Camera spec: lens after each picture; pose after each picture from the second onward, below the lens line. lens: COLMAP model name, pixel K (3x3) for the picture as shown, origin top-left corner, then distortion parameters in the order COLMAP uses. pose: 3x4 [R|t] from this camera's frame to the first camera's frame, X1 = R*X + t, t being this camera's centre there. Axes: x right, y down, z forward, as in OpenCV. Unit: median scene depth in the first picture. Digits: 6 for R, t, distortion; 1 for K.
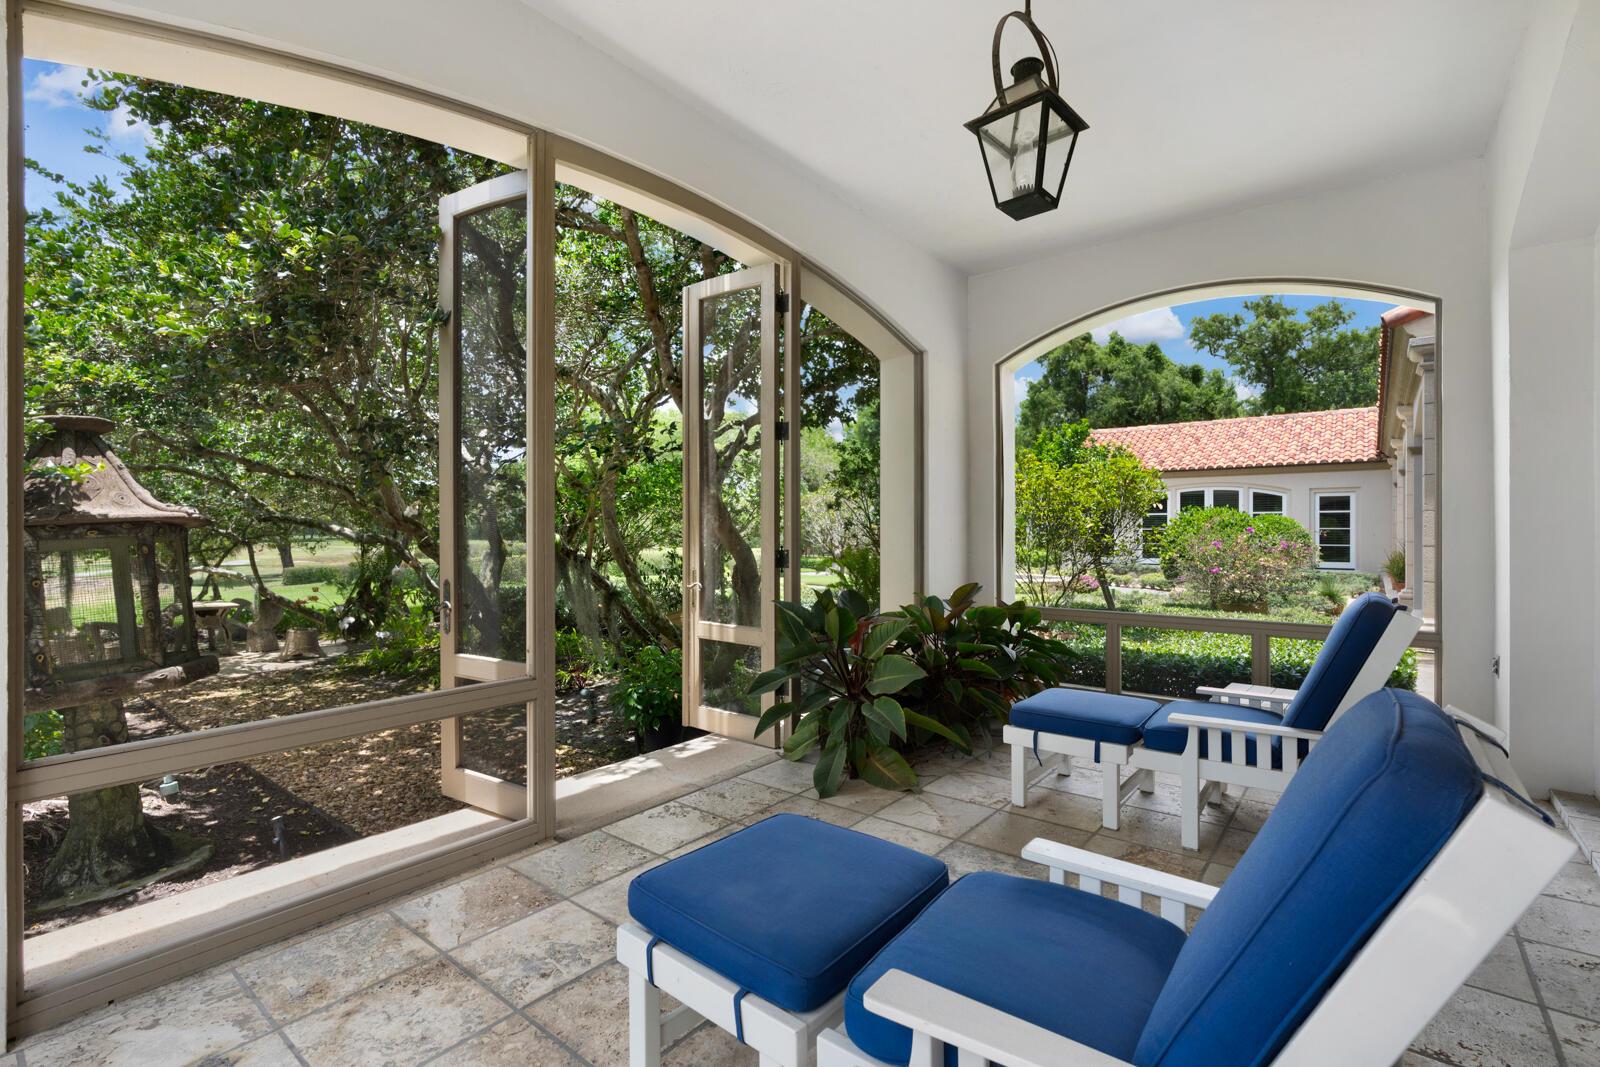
lens RADIAL K [[723.7, 0, 797.5], [0, 723.7, 535.9], [0, 0, 1]] dist [-0.011079, 0.003205]
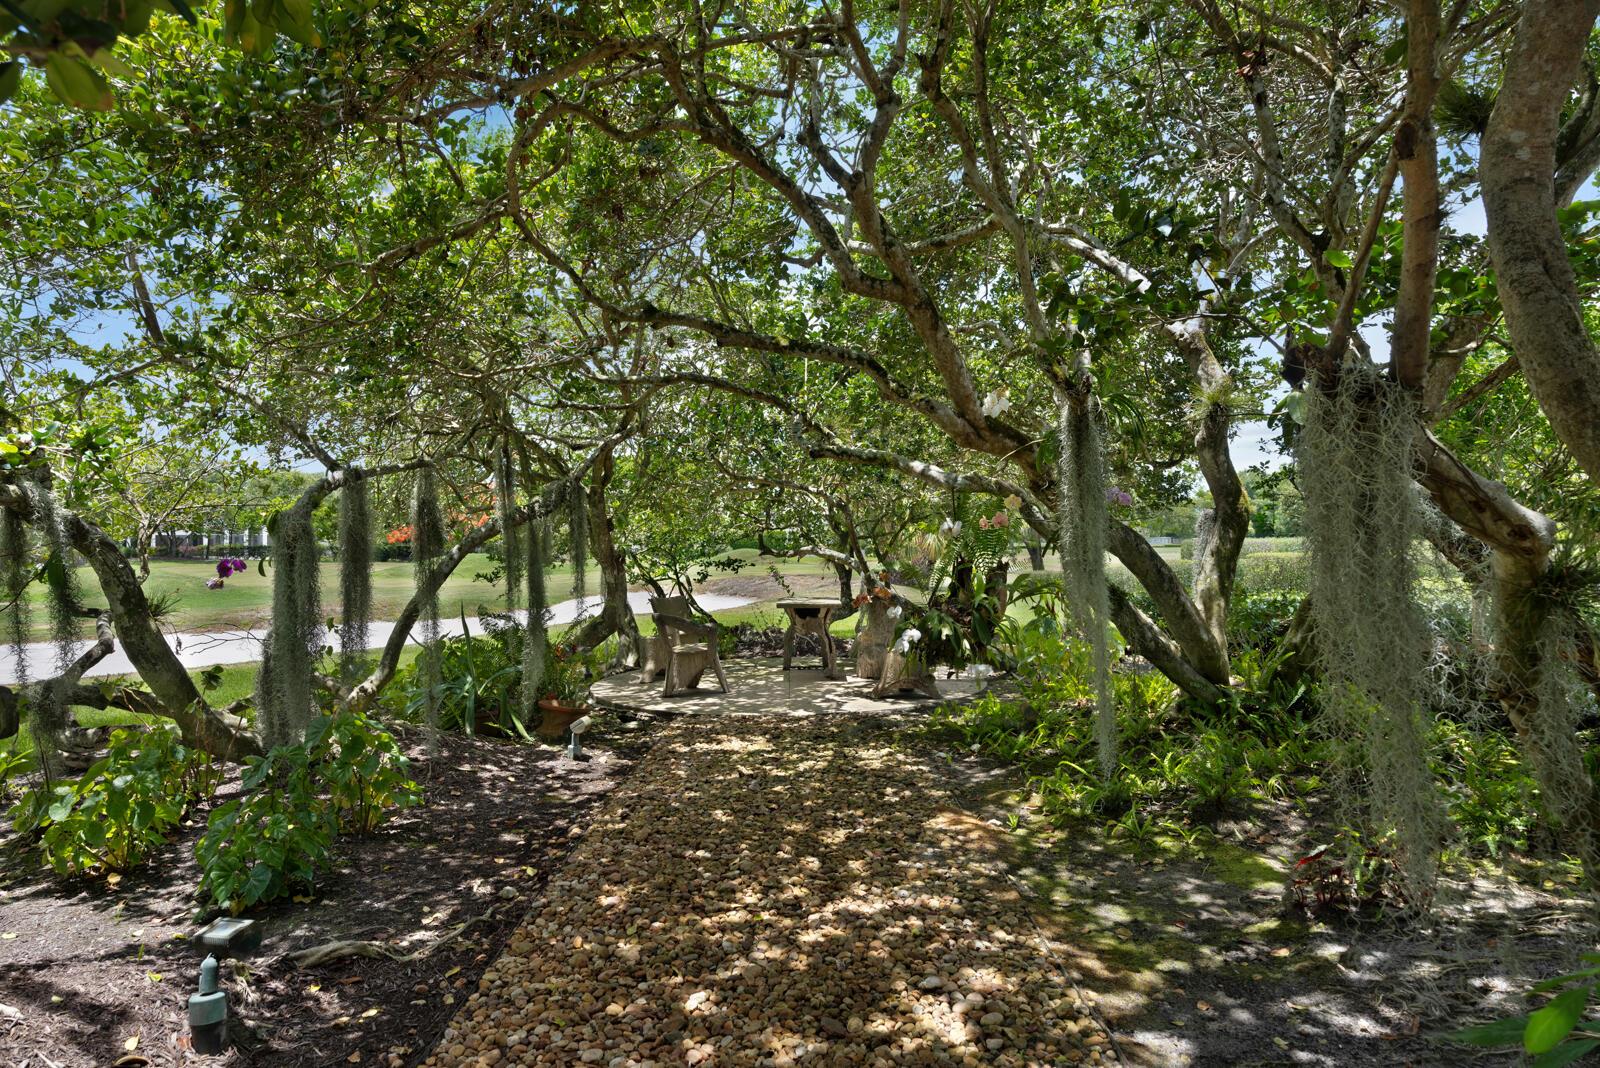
lens RADIAL K [[966.8, 0, 800.0], [0, 966.8, 534.0], [0, 0, 1]] dist [0.000032, 0.000013]
pose [[0.629055, -0.012603, -0.777259, -0.129400], [0.003301, 0.999903, -0.013541, 0.051694], [0.777354, 0.005952, 0.629036, 0.481963]]
